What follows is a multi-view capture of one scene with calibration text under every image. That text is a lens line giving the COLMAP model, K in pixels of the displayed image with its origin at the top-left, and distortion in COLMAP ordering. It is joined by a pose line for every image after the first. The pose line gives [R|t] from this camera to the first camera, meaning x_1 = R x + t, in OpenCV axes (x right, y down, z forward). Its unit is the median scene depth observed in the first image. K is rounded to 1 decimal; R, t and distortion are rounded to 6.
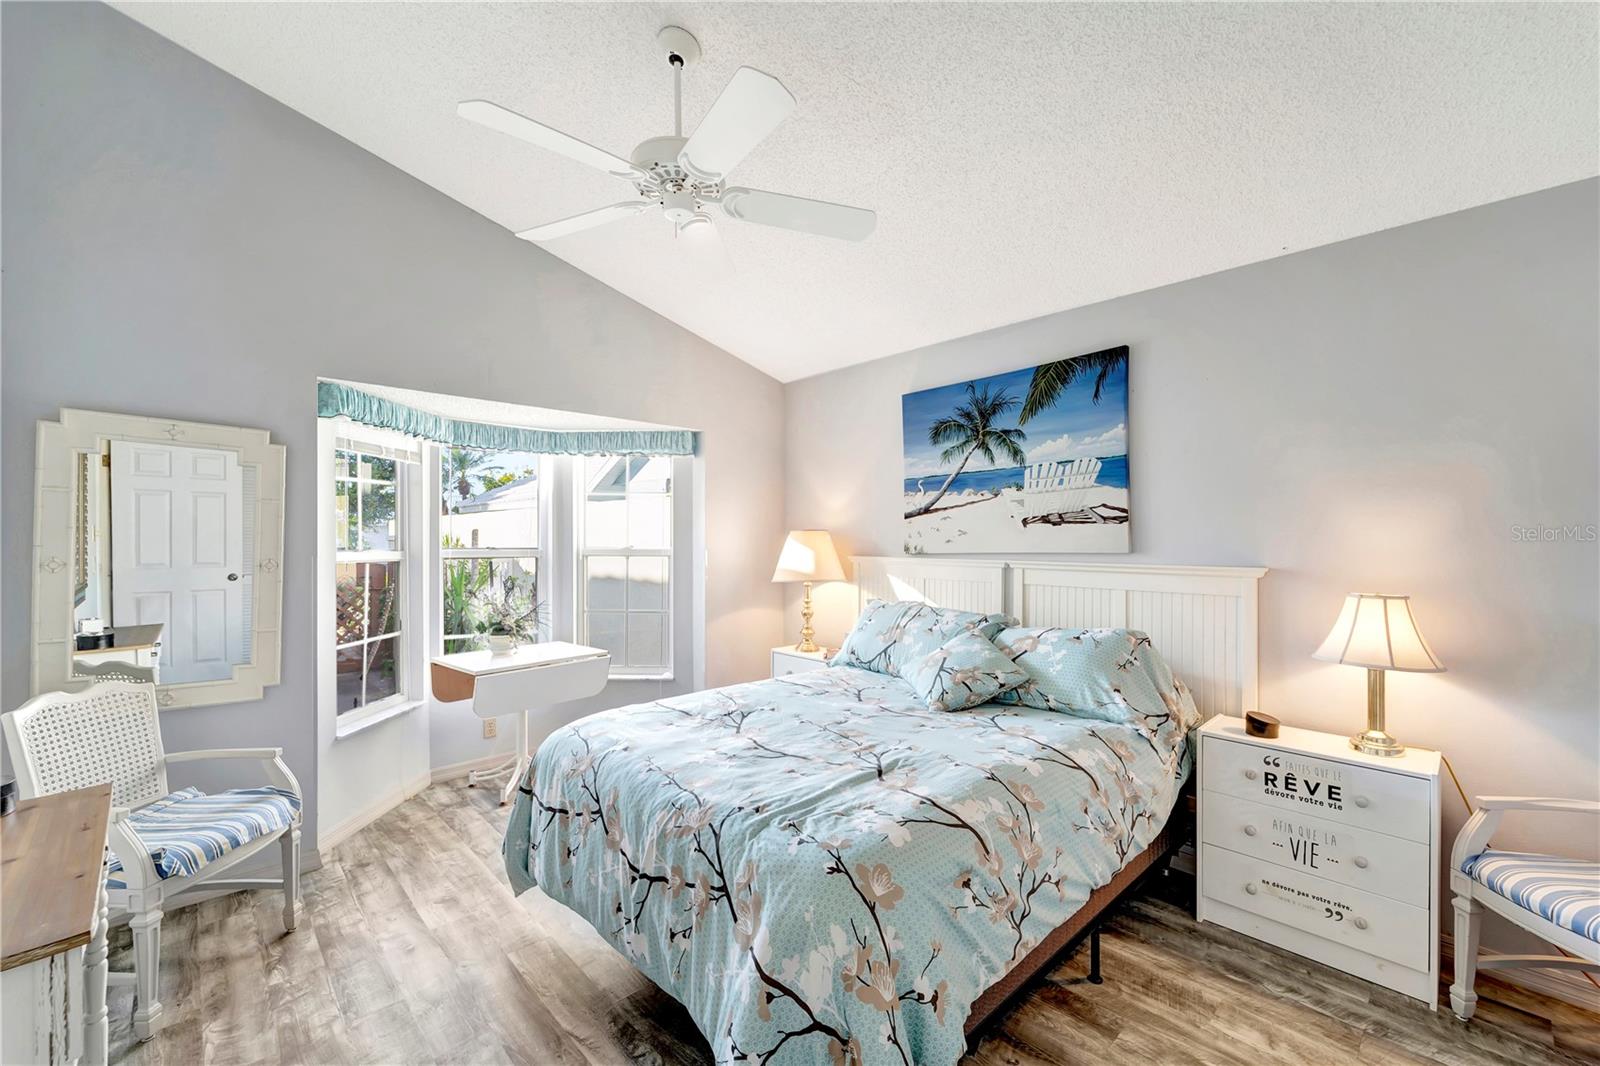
lens RADIAL K [[655.1, 0, 792.2], [0, 655.1, 543.4], [0, 0, 1]] dist [0.008430, -0.003418]
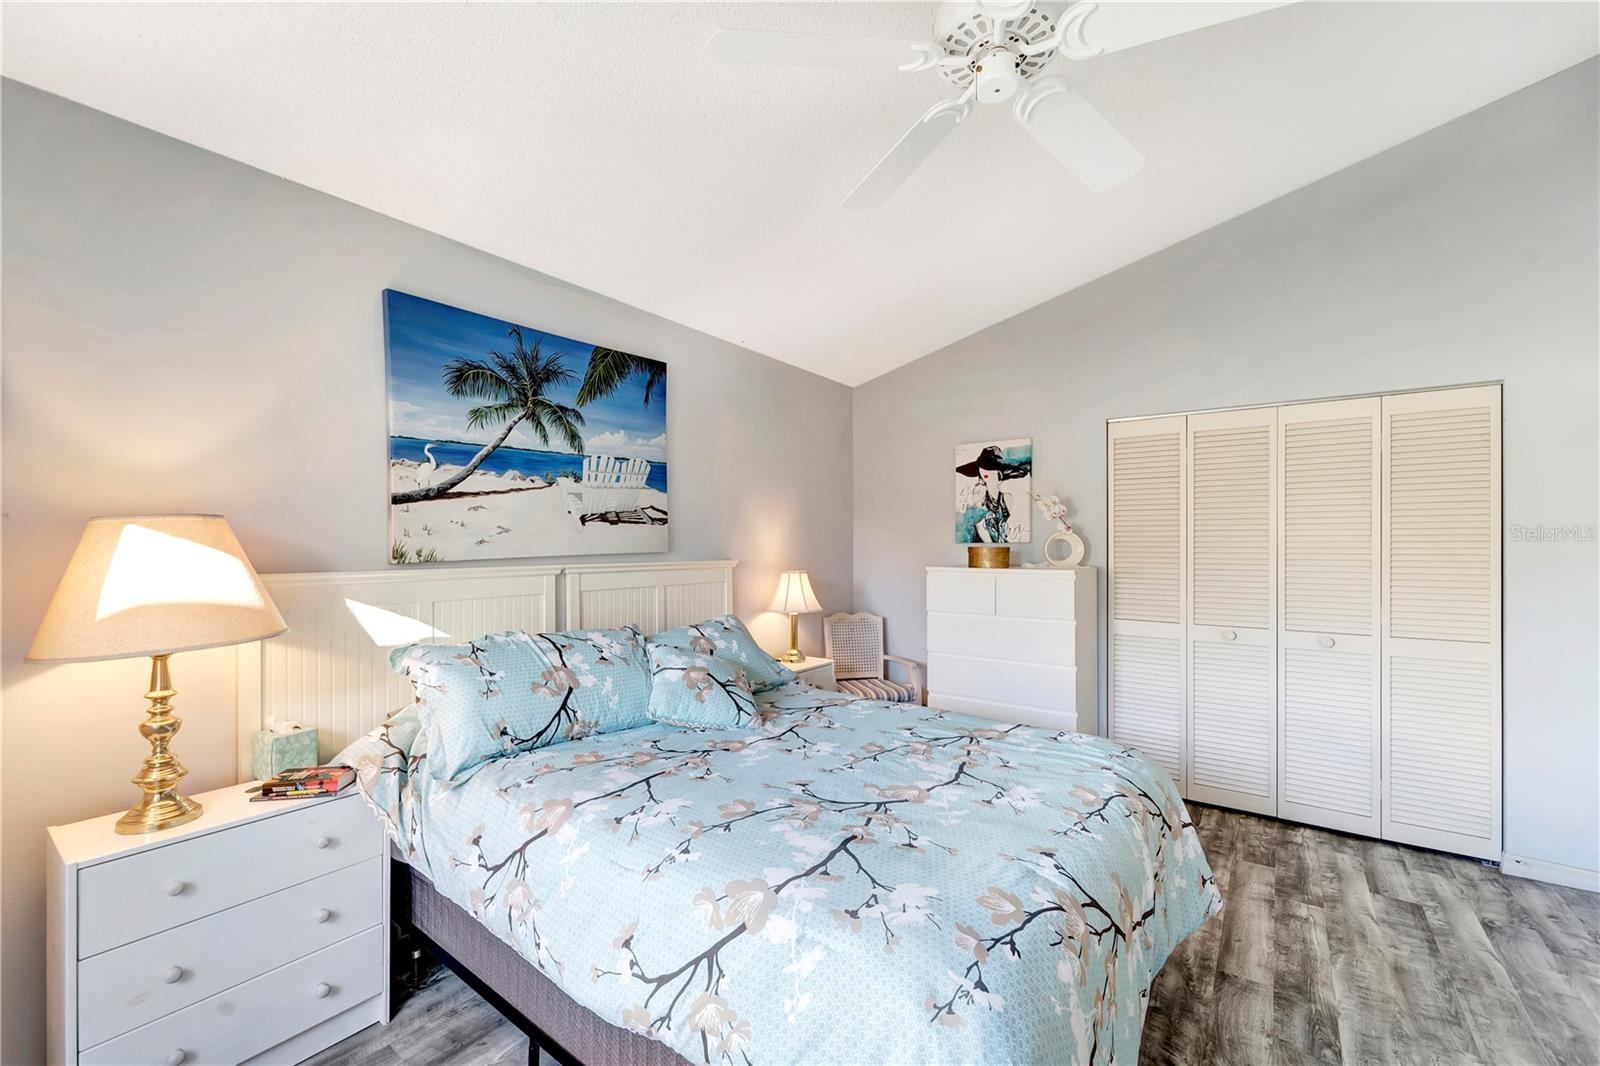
lens RADIAL K [[655.1, 0, 806.5], [0, 655.1, 541.8], [0, 0, 1]] dist [0.008430, -0.003418]
pose [[-0.189119, -0.001645, 0.981953, -0.566246], [0.006332, 0.999976, 0.002895, -0.003665], [-0.981934, 0.006765, -0.189104, 0.898846]]
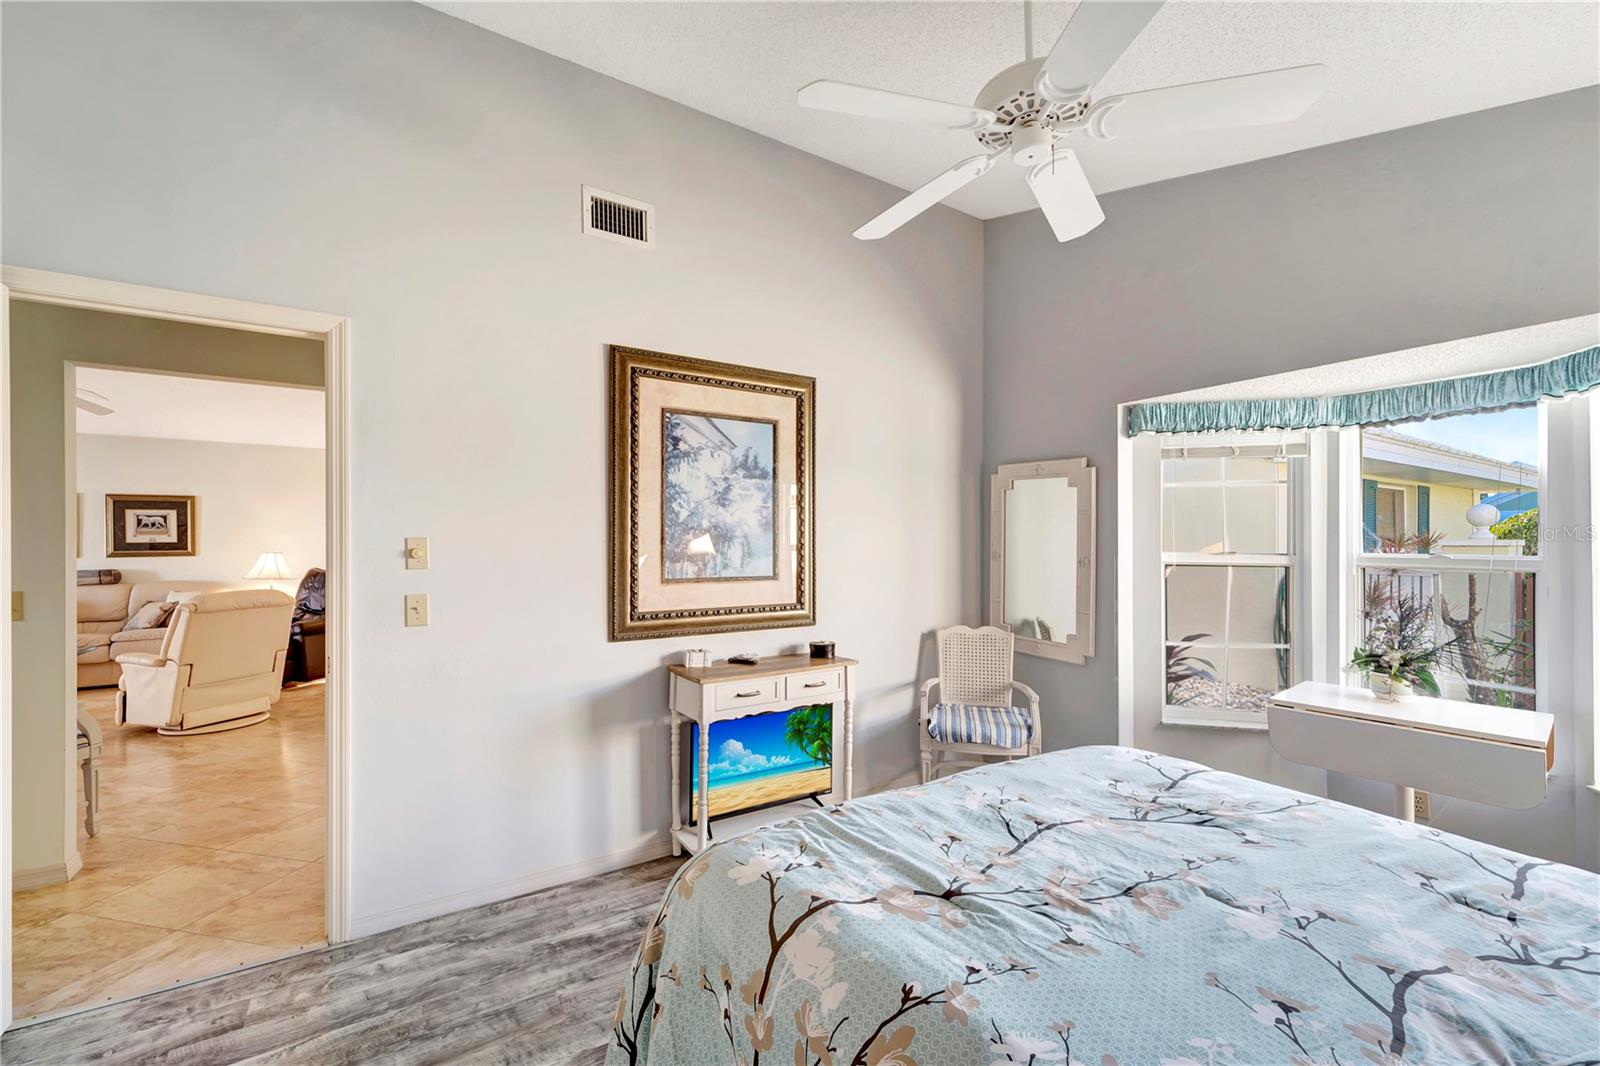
lens RADIAL K [[655.1, 0, 796.9], [0, 655.1, 532.6], [0, 0, 1]] dist [0.008430, -0.003418]
pose [[-0.186024, -0.014339, -0.982441, 0.478616], [-0.011112, 0.999860, -0.012490, -0.000190], [0.982482, 0.008593, -0.186158, 0.576753]]
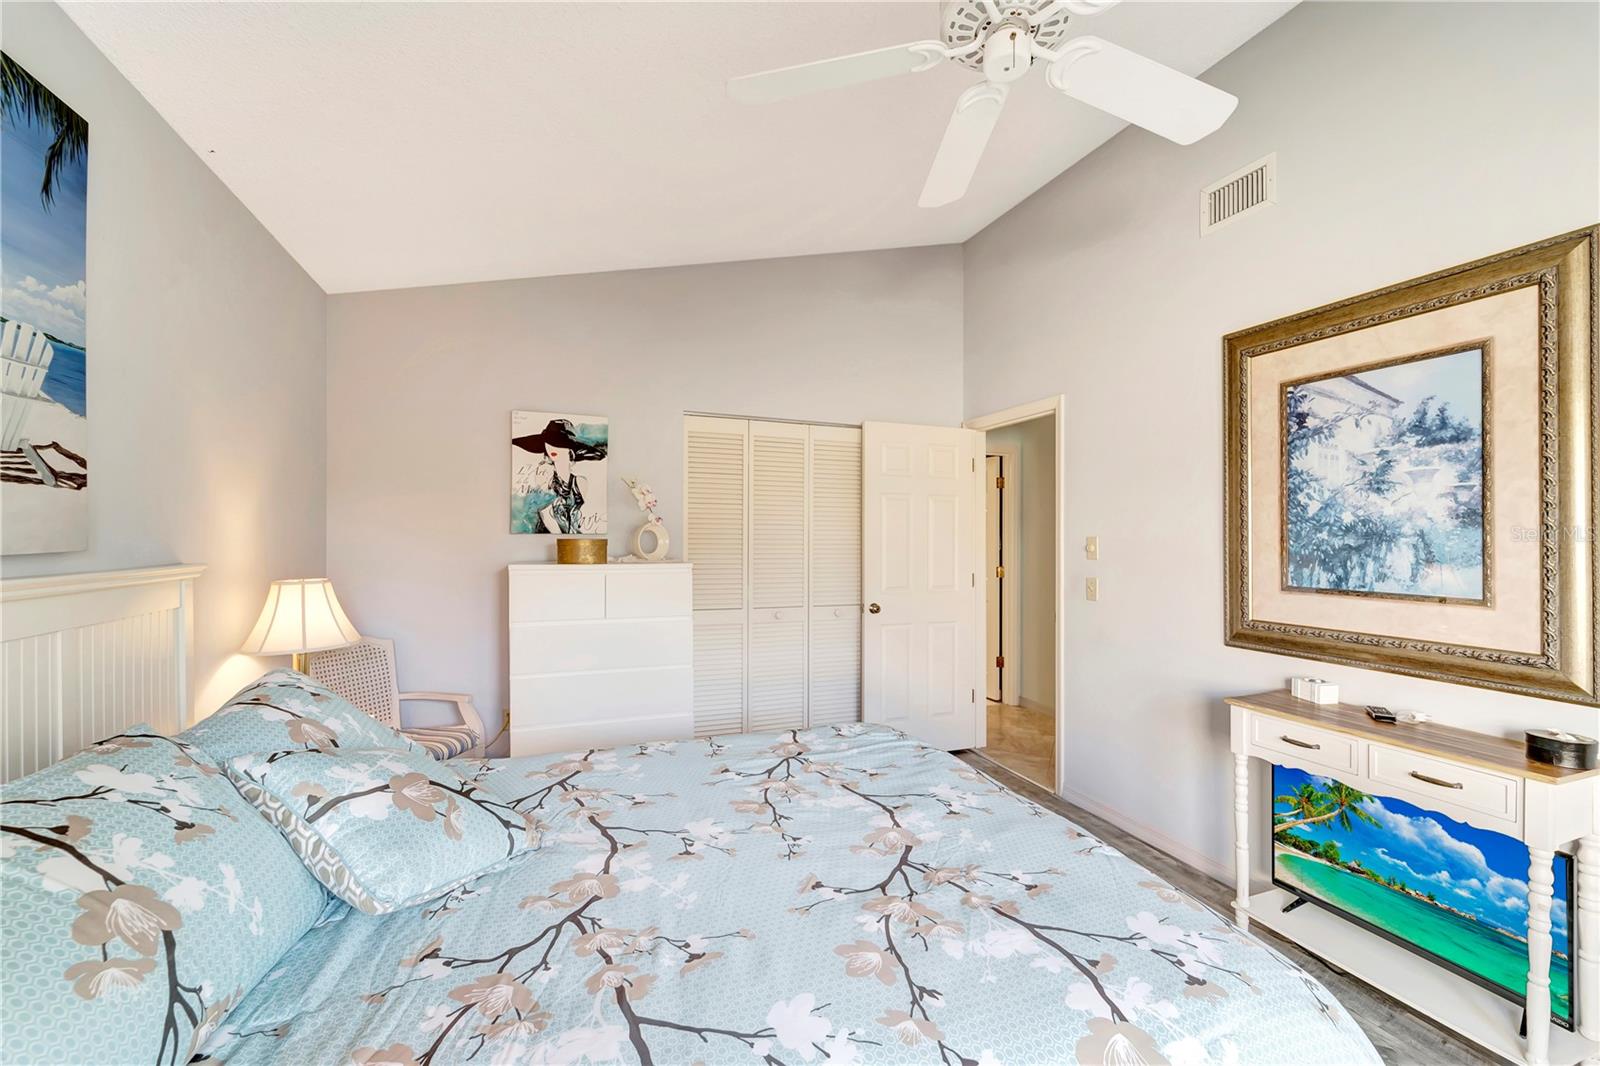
lens RADIAL K [[655.1, 0, 810.8], [0, 655.1, 538.2], [0, 0, 1]] dist [0.008430, -0.003418]
pose [[-0.929885, -0.012351, 0.367643, -0.158487], [-0.008769, 0.999896, 0.011411, -0.004449], [-0.367746, 0.007387, -0.929897, 1.154908]]
